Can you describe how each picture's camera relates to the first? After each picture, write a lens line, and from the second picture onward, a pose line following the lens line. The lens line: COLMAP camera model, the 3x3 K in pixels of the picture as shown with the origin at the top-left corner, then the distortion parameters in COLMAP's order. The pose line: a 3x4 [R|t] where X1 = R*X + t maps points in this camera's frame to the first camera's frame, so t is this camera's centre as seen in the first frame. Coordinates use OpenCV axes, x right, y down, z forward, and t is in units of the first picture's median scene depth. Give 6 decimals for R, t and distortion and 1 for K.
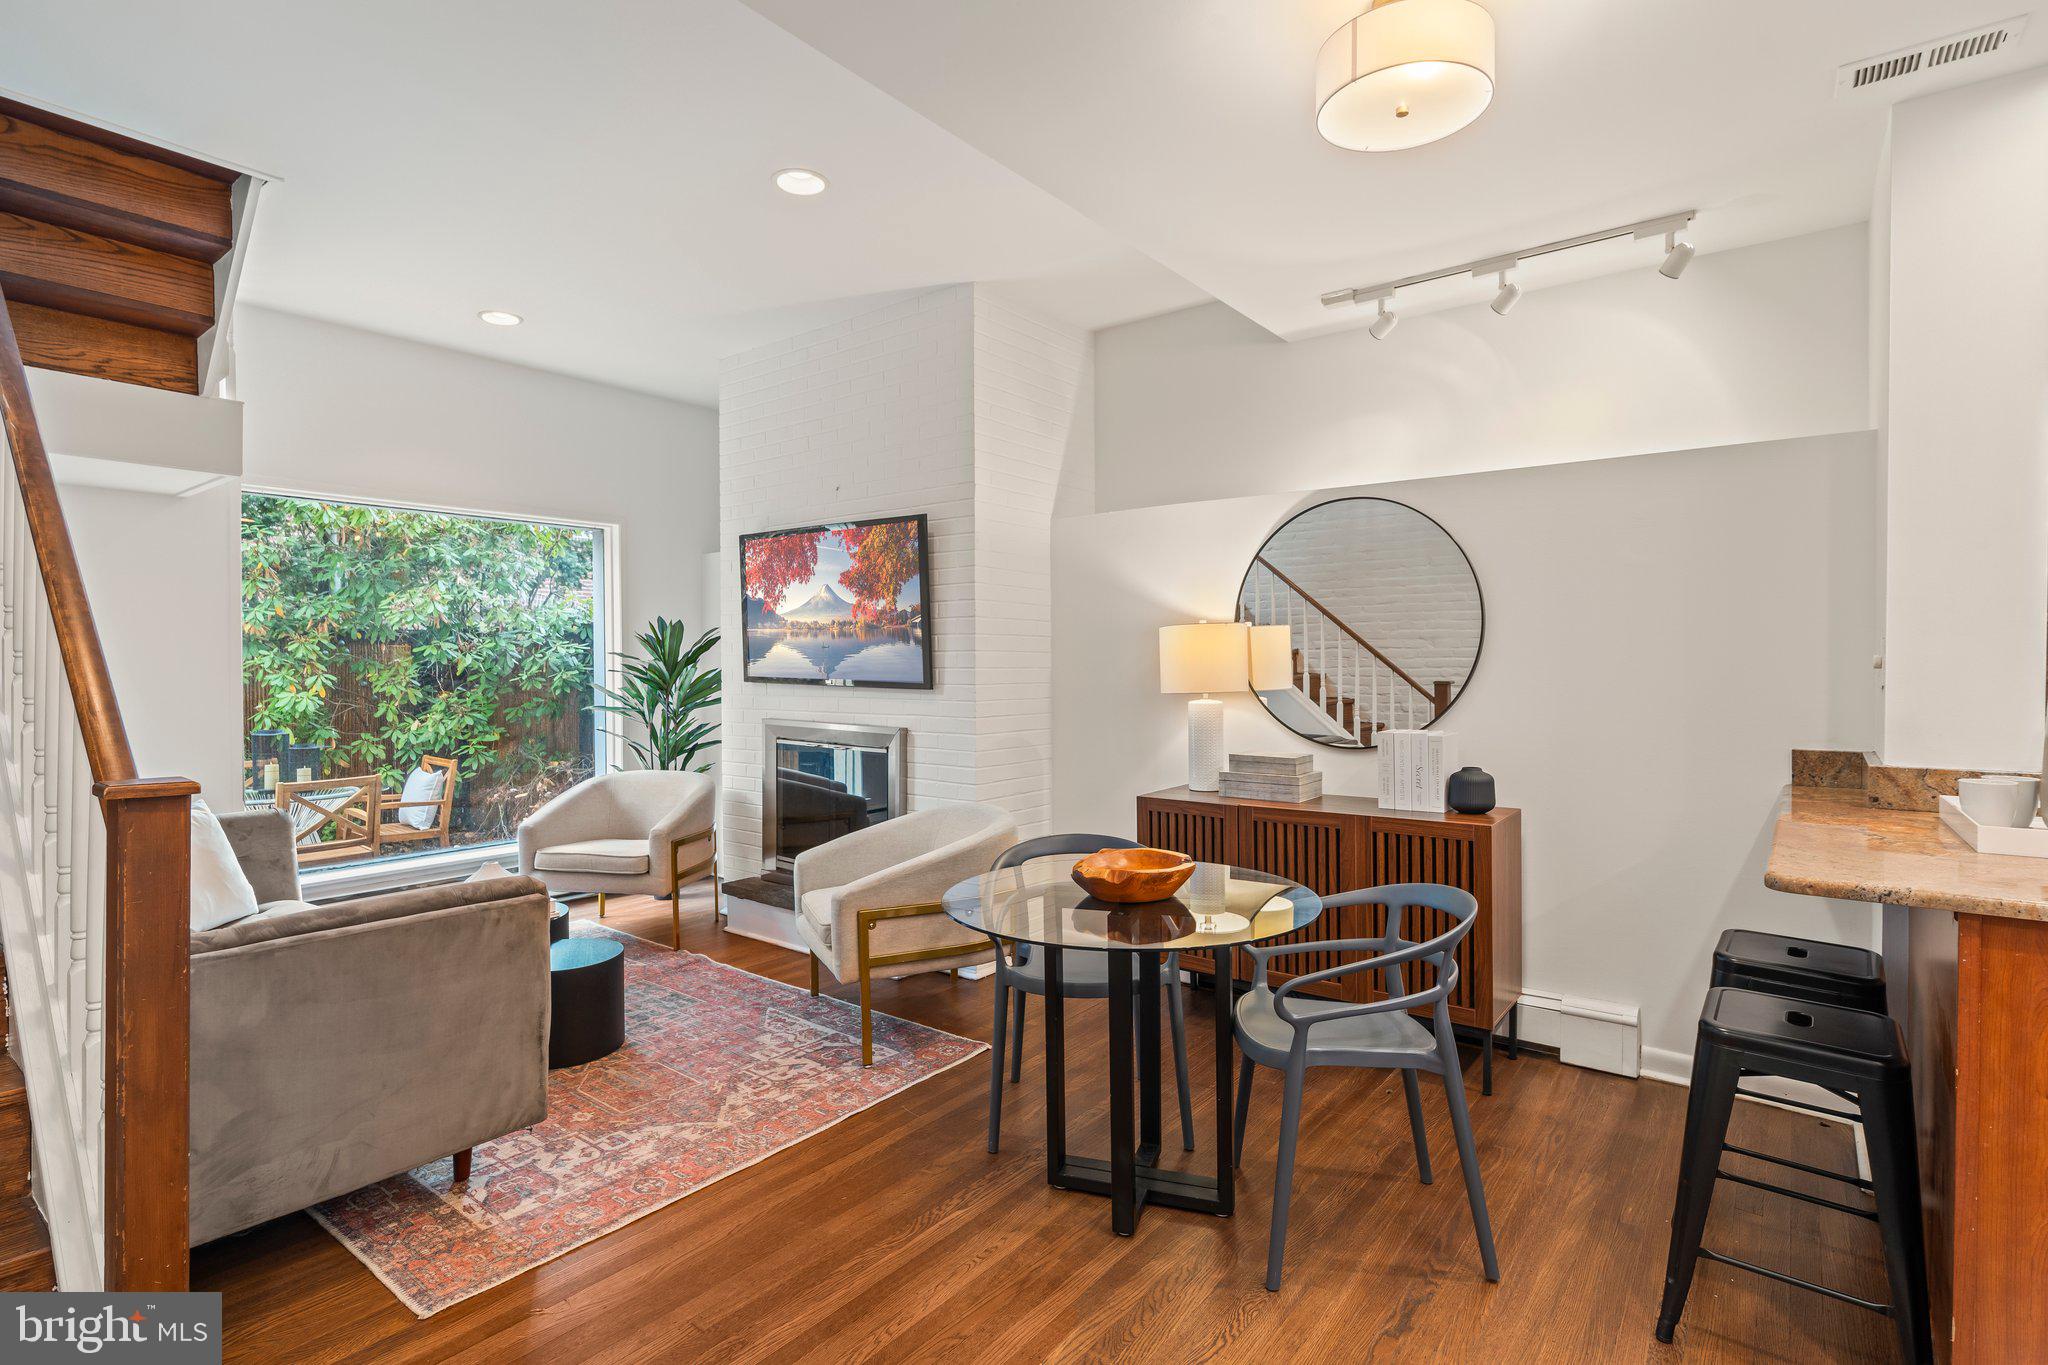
lens RADIAL K [[1002.4, 0, 1018.2], [0, 1002.4, 670.8], [0, 0, 1]] dist [-0.004994, -0.001145]
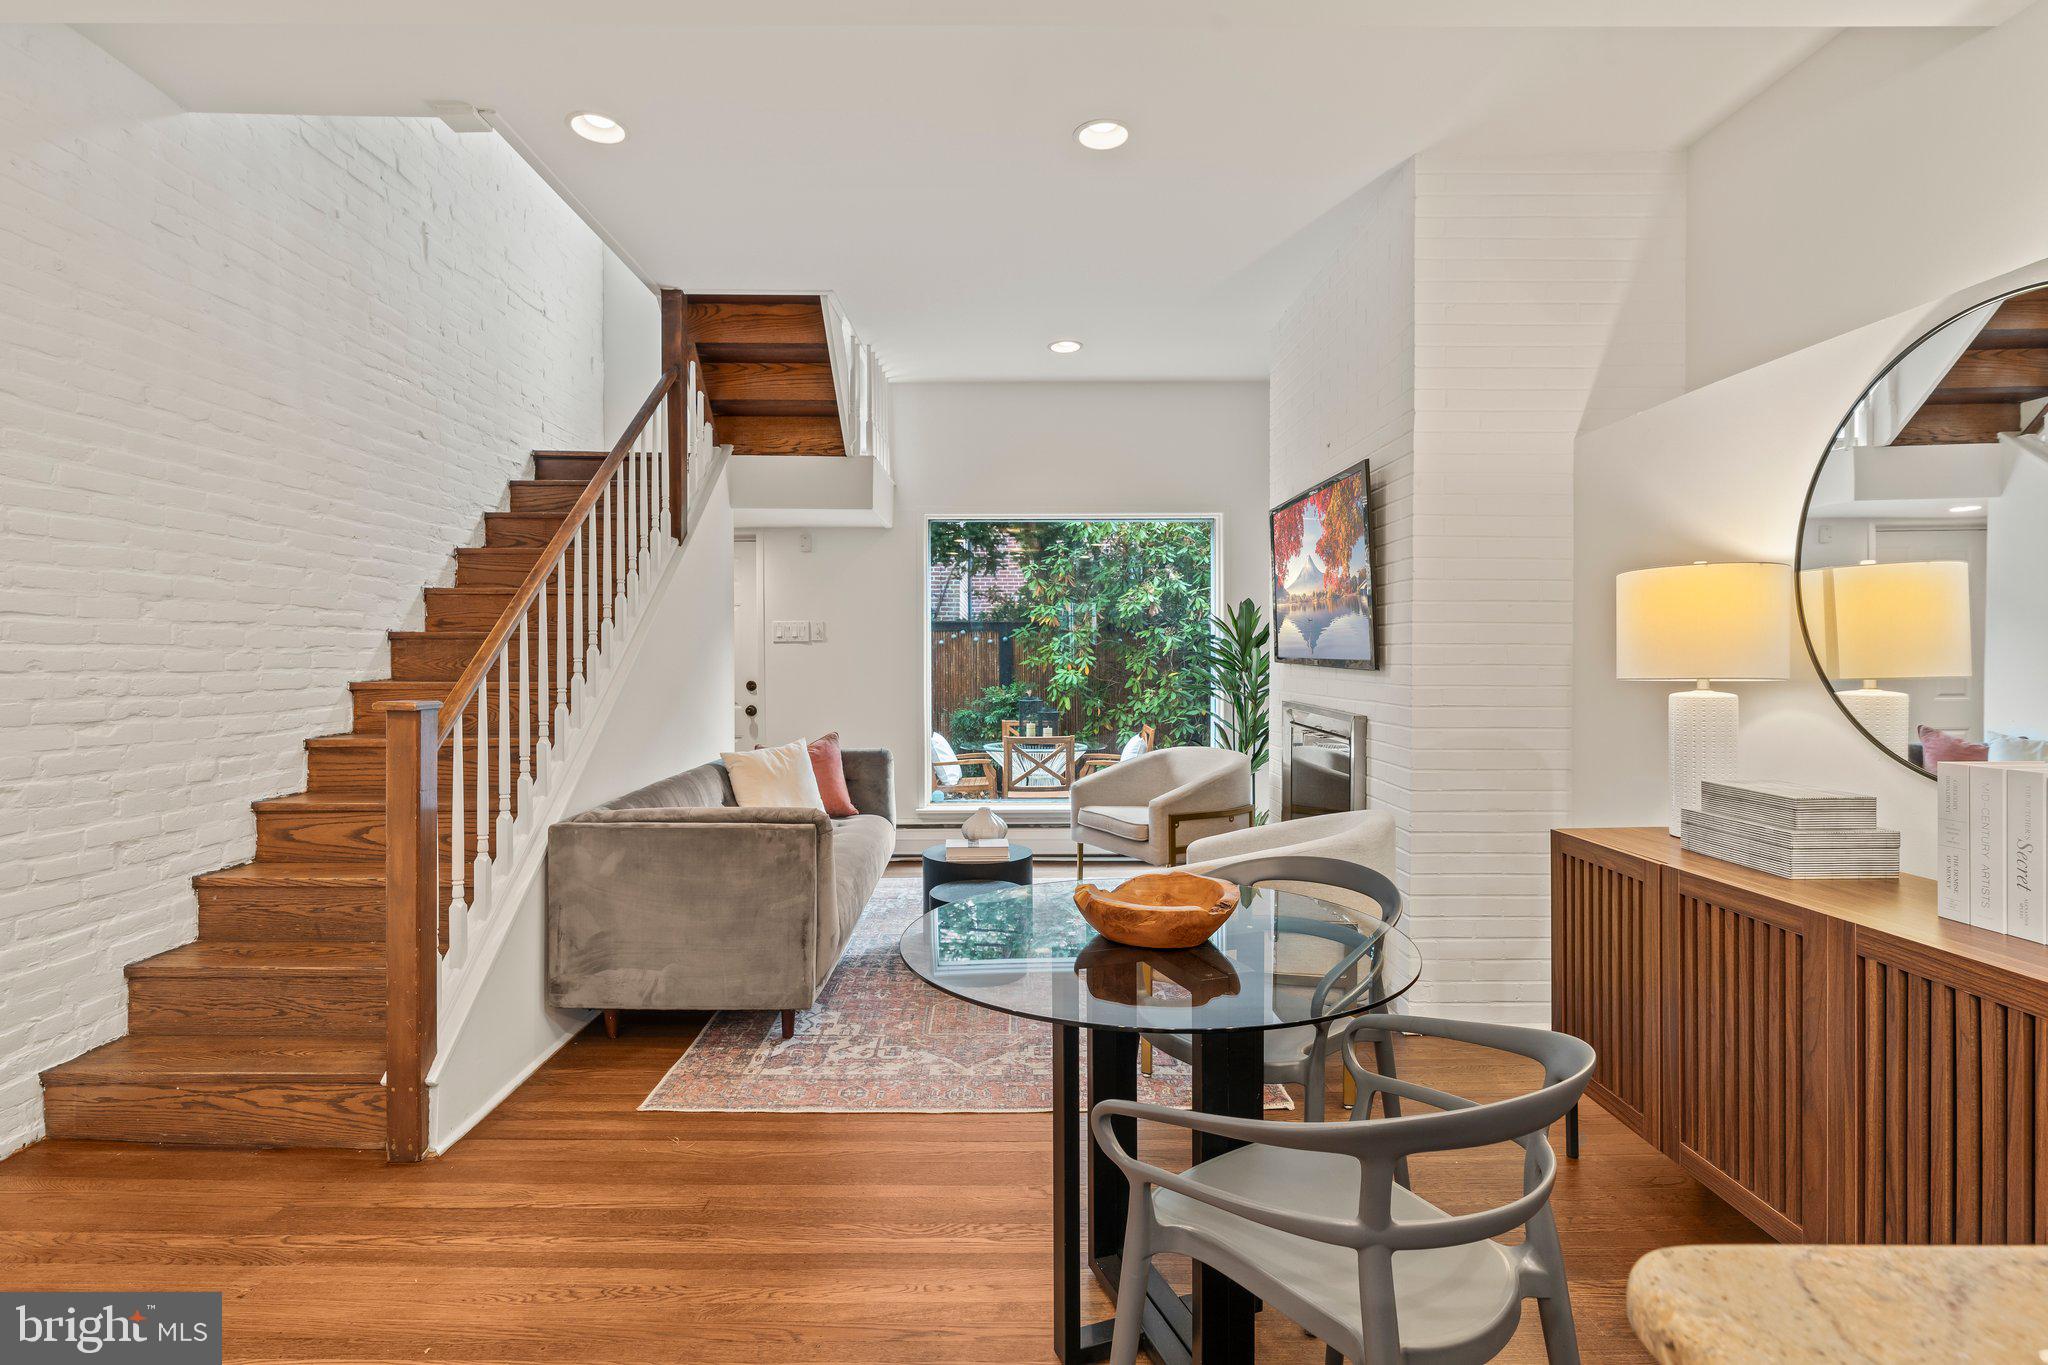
lens RADIAL K [[967.3, 0, 1034.8], [0, 967.3, 671.5], [0, 0, 1]] dist [-0.005620, -0.000597]
pose [[0.617456, 0.014691, -0.786468, 0.430483], [-0.006789, 0.999888, 0.013347, 0.013144], [0.786576, -0.002902, 0.617487, 0.339068]]
